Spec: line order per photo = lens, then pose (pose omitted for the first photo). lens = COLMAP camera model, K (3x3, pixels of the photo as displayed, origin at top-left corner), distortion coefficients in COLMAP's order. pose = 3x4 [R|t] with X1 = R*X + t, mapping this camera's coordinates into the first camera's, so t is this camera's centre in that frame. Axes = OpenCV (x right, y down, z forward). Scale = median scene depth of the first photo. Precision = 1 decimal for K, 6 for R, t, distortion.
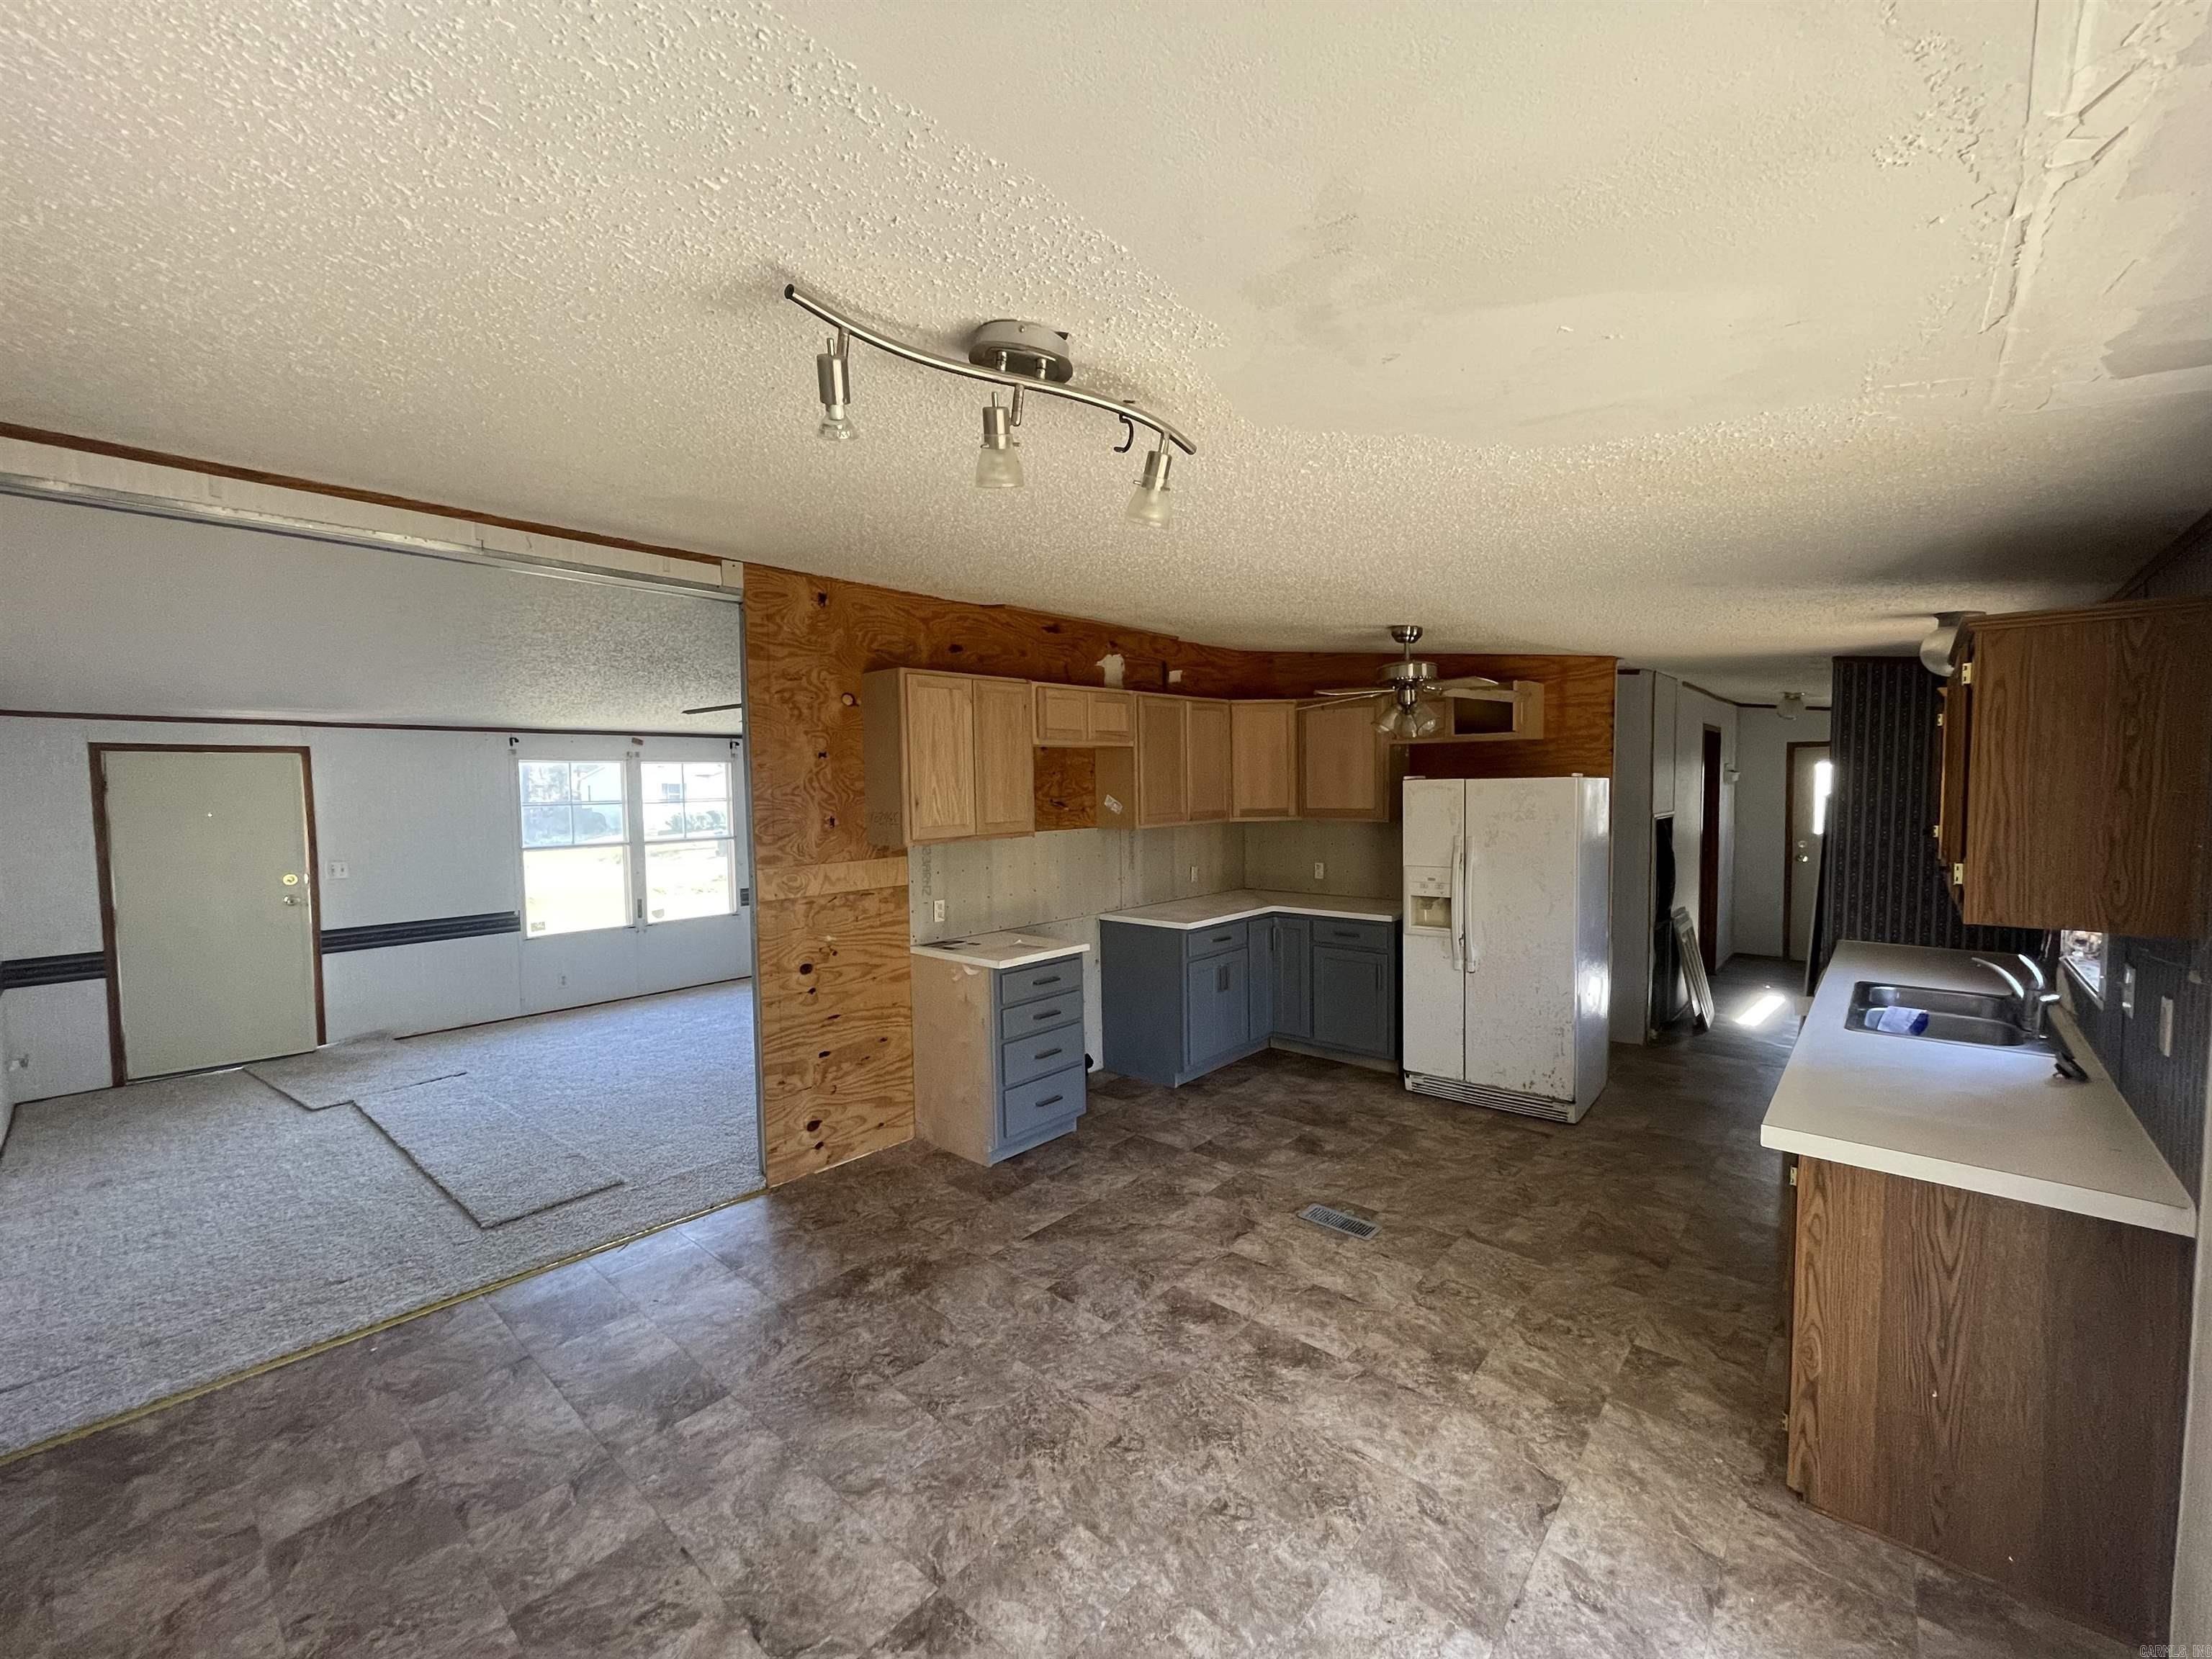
lens RADIAL K [[891.2, 0, 1105.0], [0, 891.2, 836.7], [0, 0, 1]] dist [-0.001749, -0.000042]
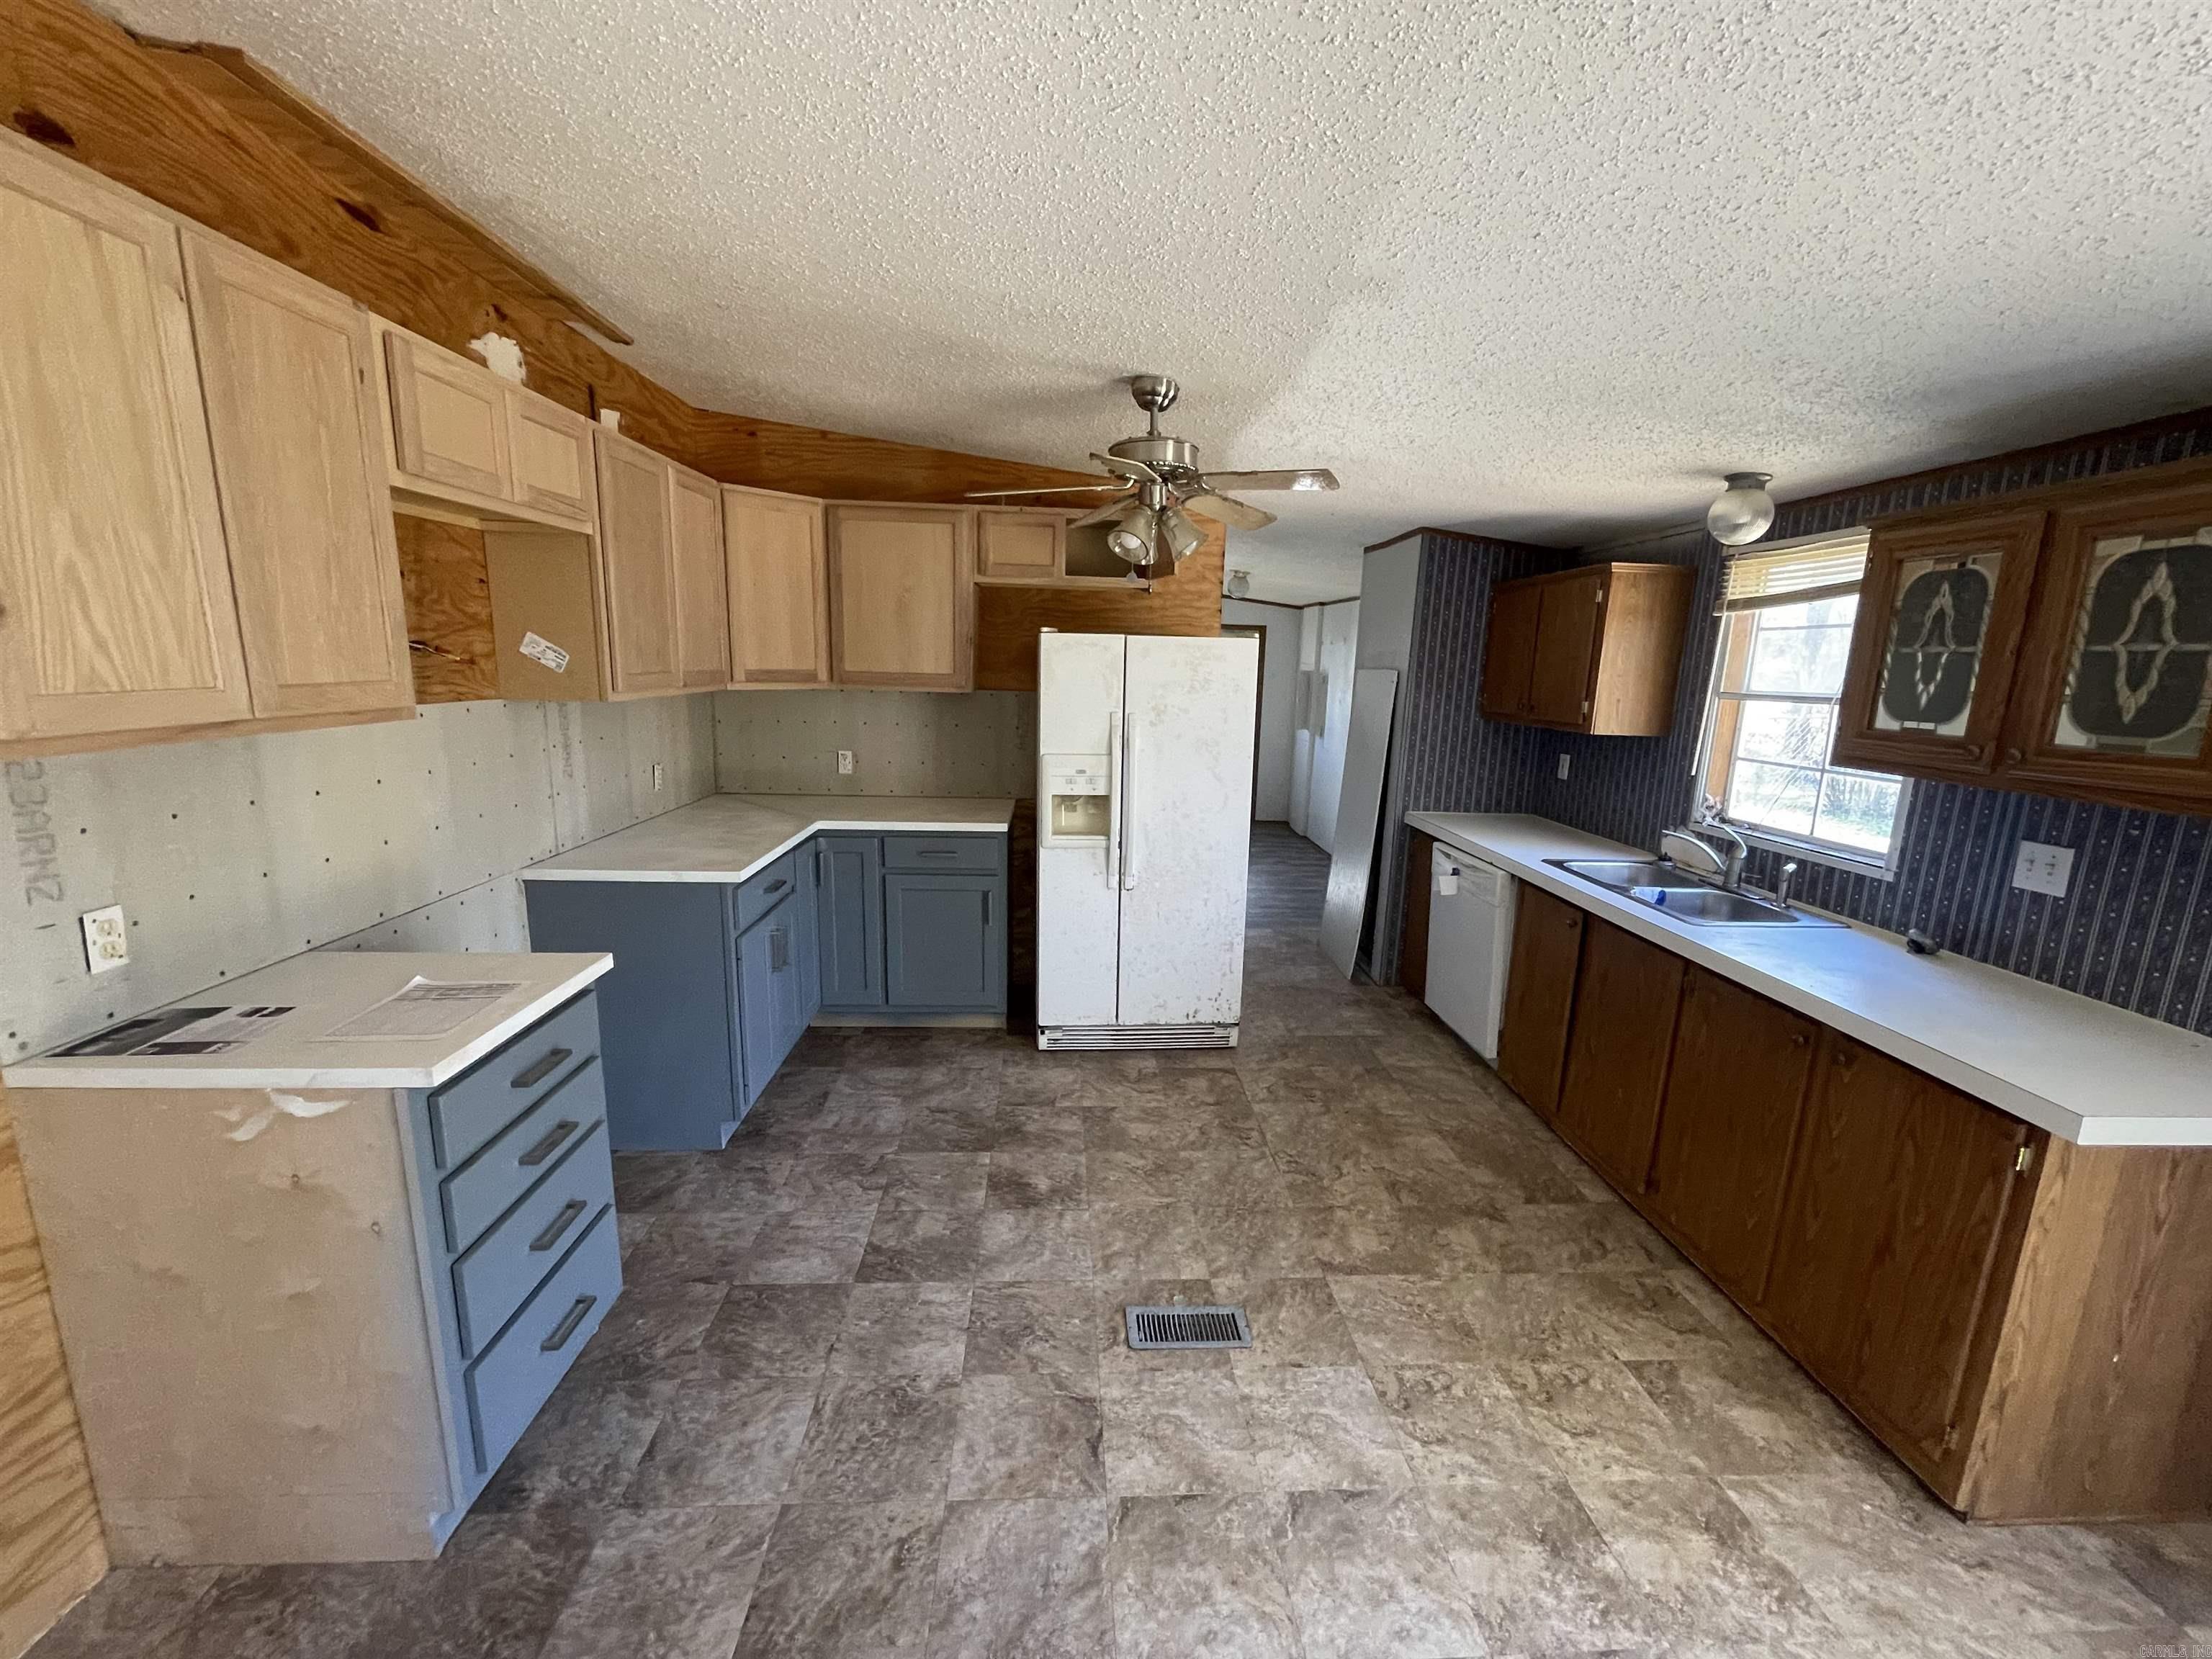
lens RADIAL K [[891.2, 0, 1101.1], [0, 891.2, 834.6], [0, 0, 1]] dist [-0.001749, -0.000042]
pose [[0.713561, -0.100538, 0.693341, -0.148555], [0.002937, 0.990070, 0.140542, -0.004831], [-0.700587, -0.098249, 0.706771, 0.499855]]
